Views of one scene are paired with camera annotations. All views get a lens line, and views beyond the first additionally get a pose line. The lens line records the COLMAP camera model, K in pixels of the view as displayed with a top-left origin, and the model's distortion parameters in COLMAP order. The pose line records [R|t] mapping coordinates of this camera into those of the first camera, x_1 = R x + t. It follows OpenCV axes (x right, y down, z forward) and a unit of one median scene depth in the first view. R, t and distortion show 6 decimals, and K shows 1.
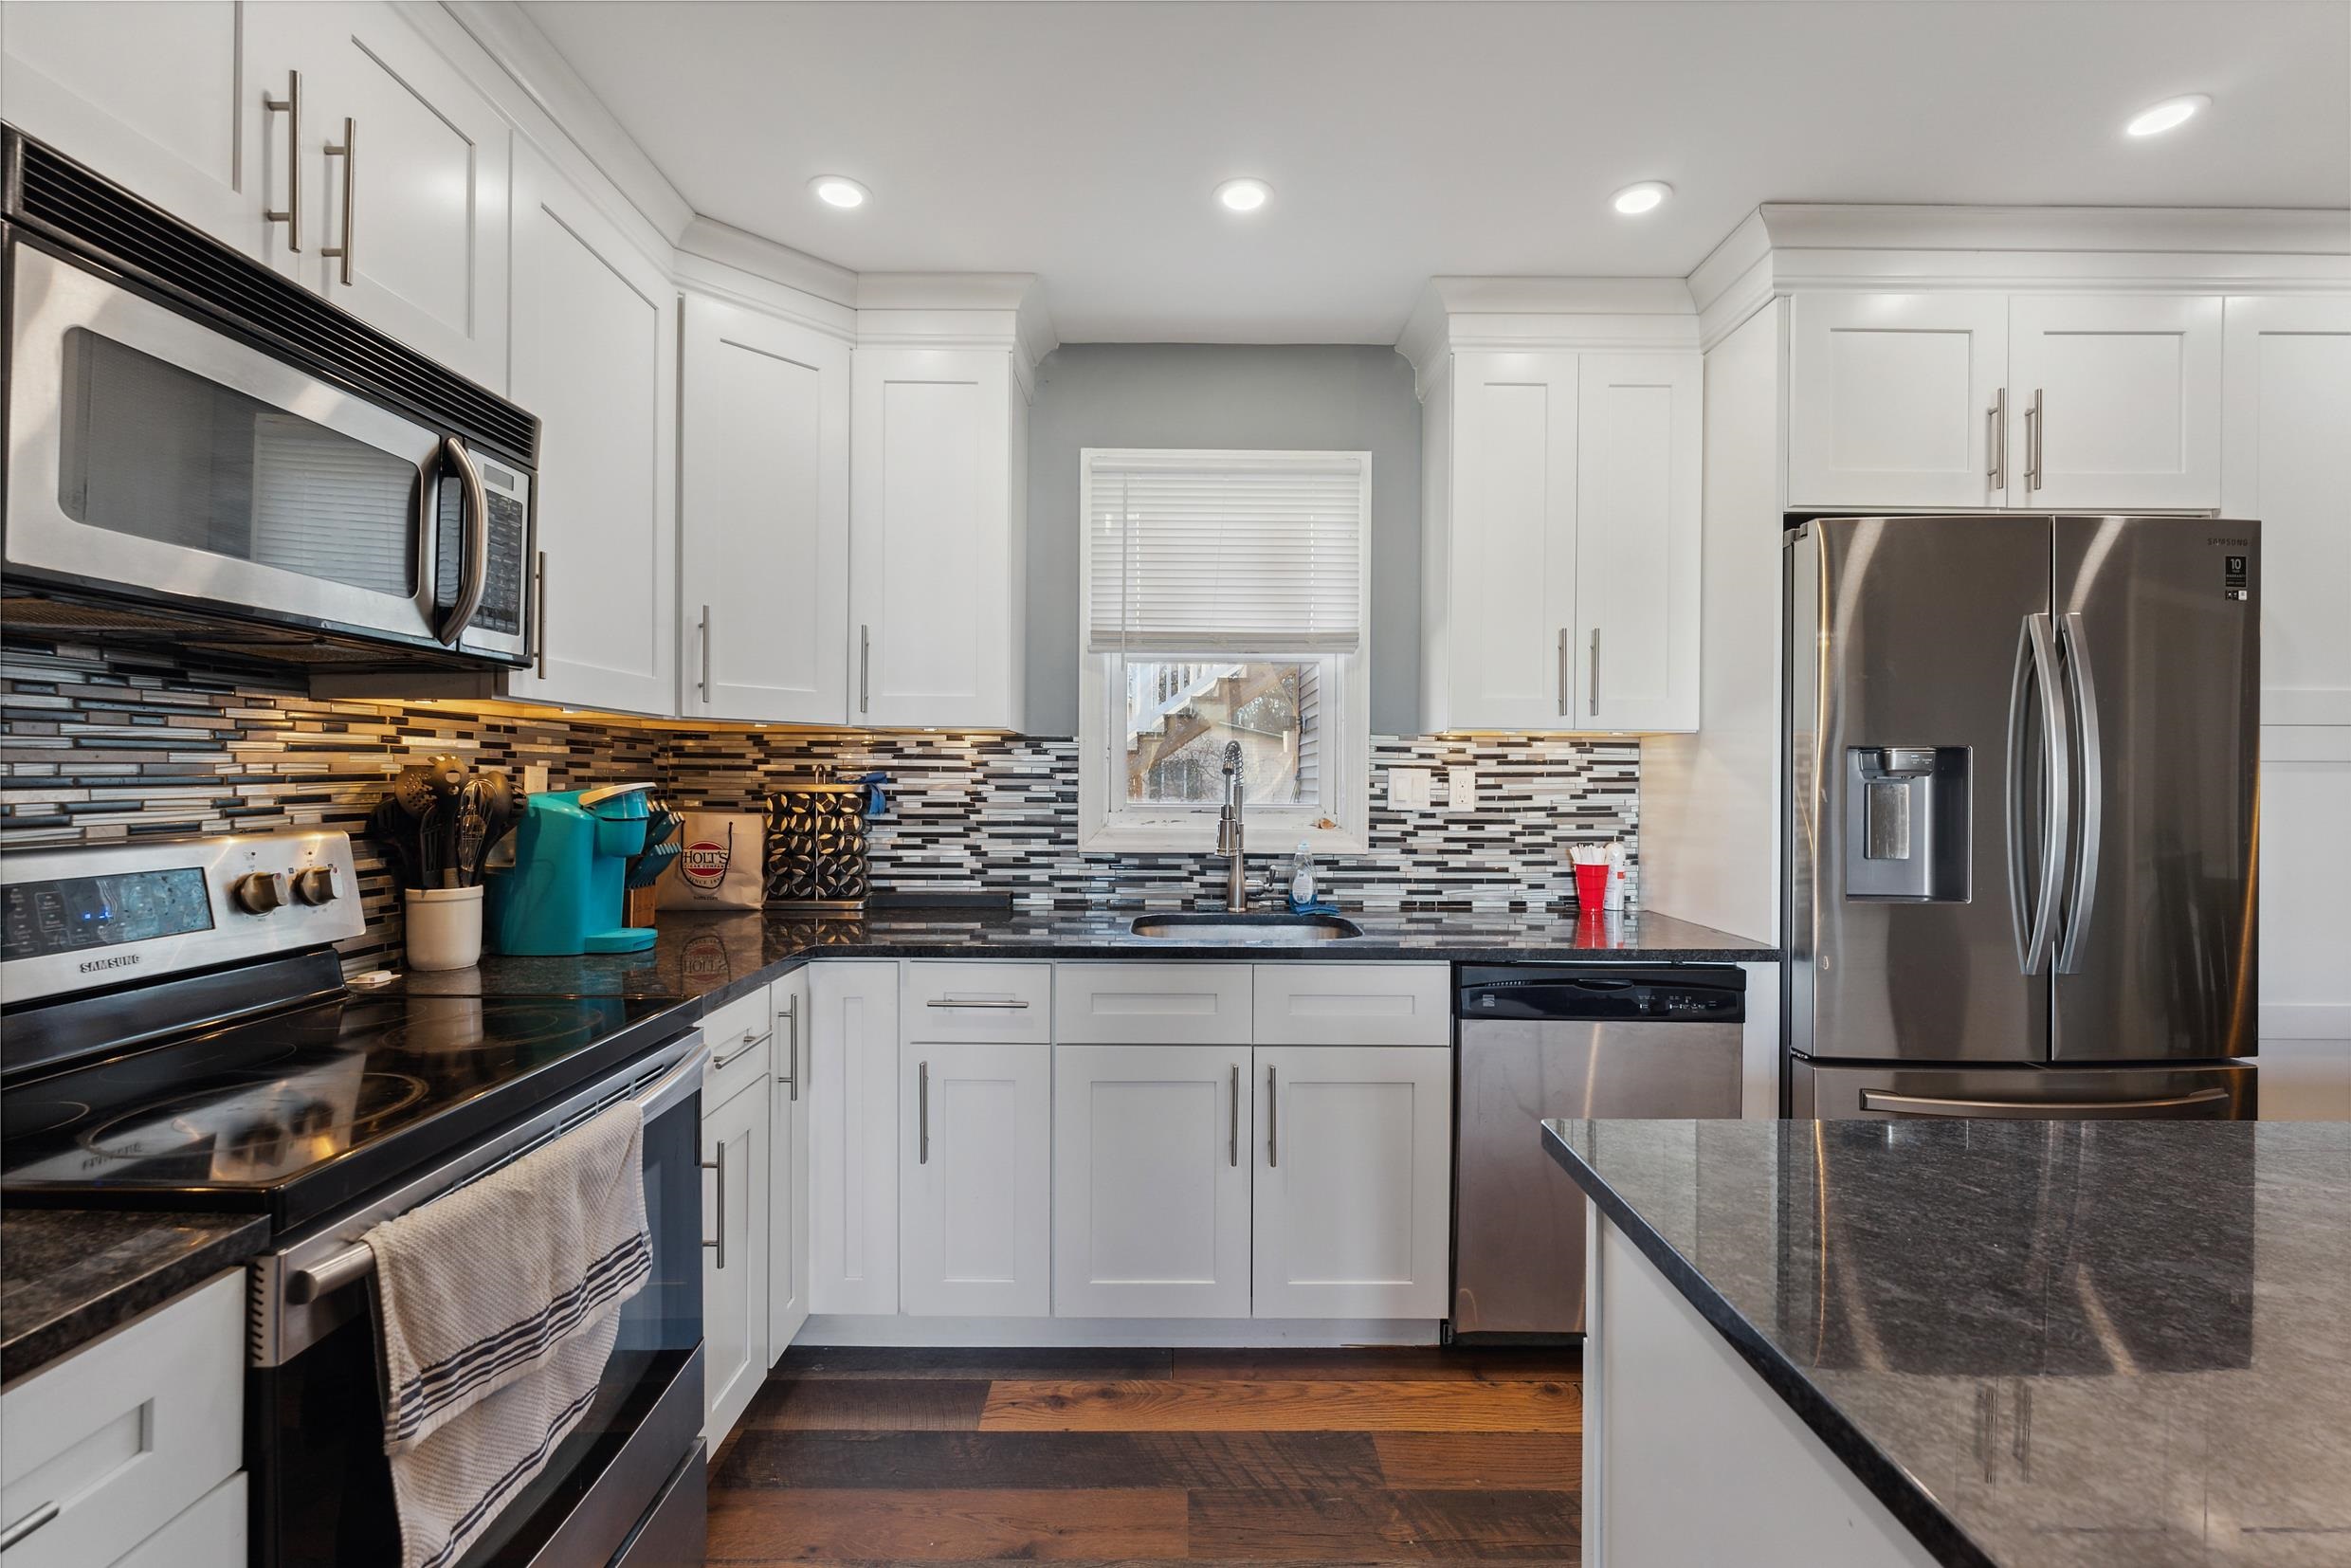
lens RADIAL K [[977.2, 0, 1175.5], [0, 977.2, 784.0], [0, 0, 1]] dist [-0.000016, -0.000006]
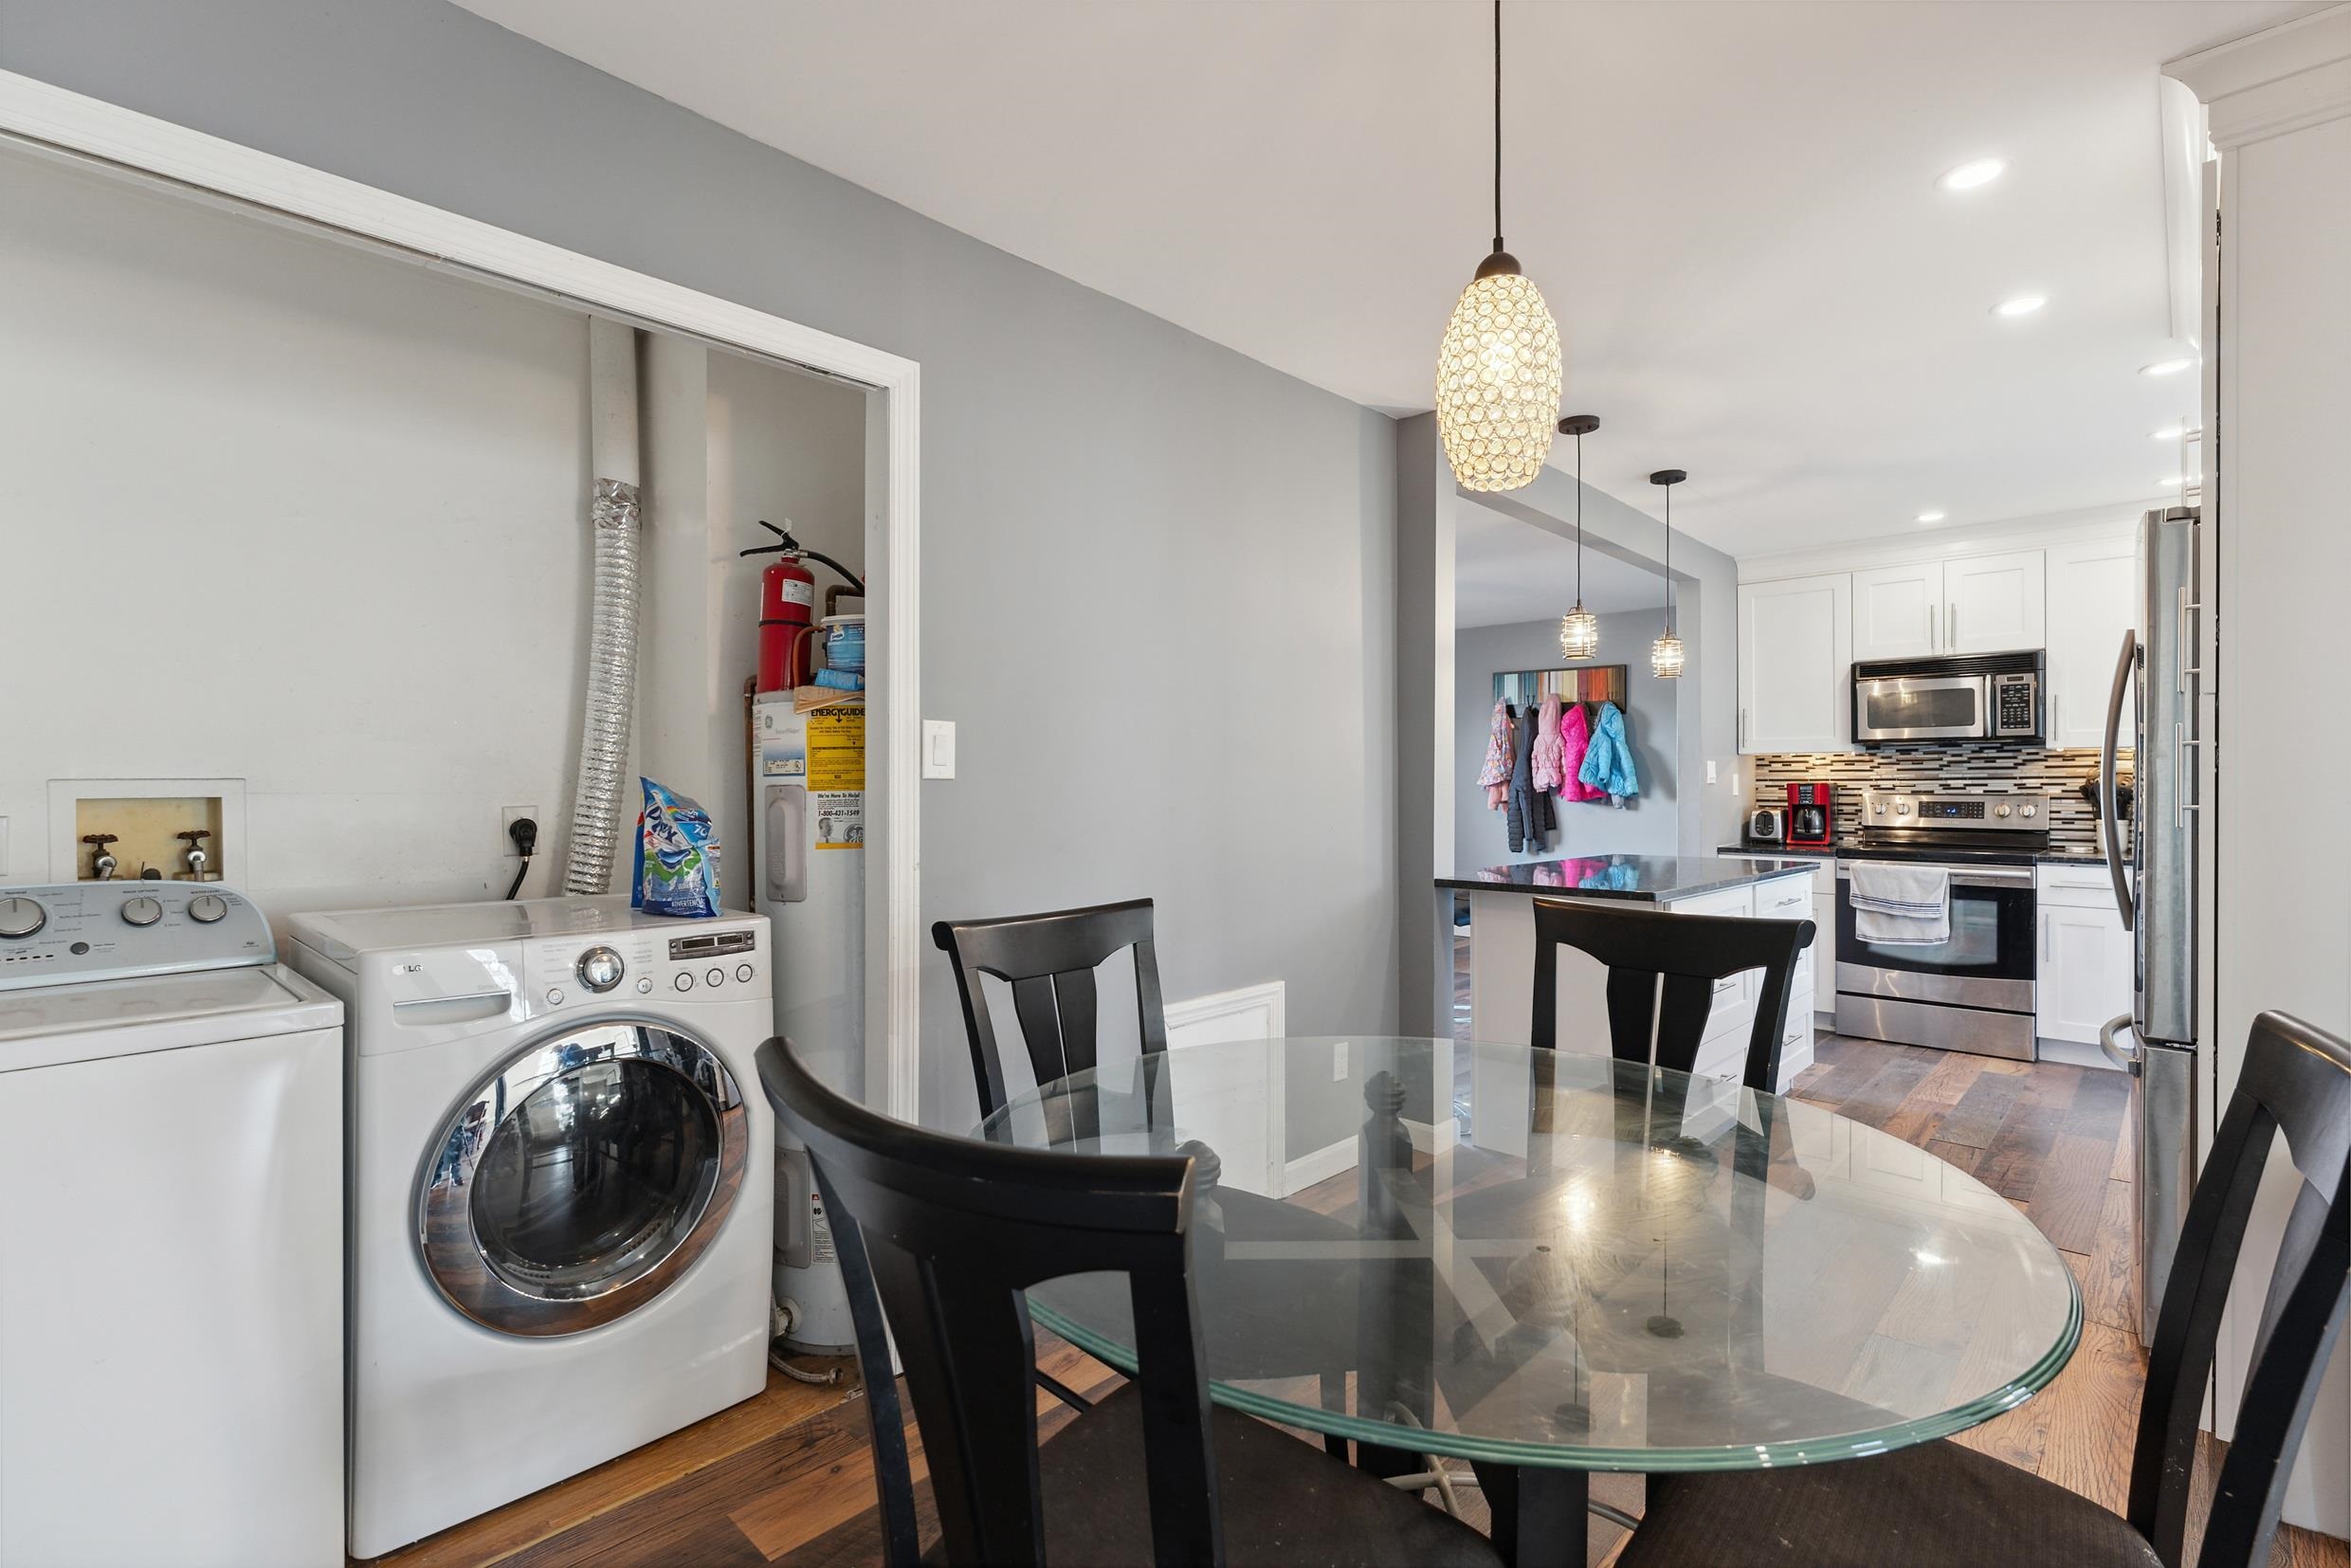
lens RADIAL K [[1088.1, 0, 1175.5], [0, 1088.1, 784.0], [0, 0, 1]] dist [-0.001700, -0.000148]
pose [[-0.688101, 0.000521, -0.725615, 3.960446], [-0.005105, 0.999972, 0.005559, 0.011169], [0.725597, 0.007529, -0.688078, 1.577375]]
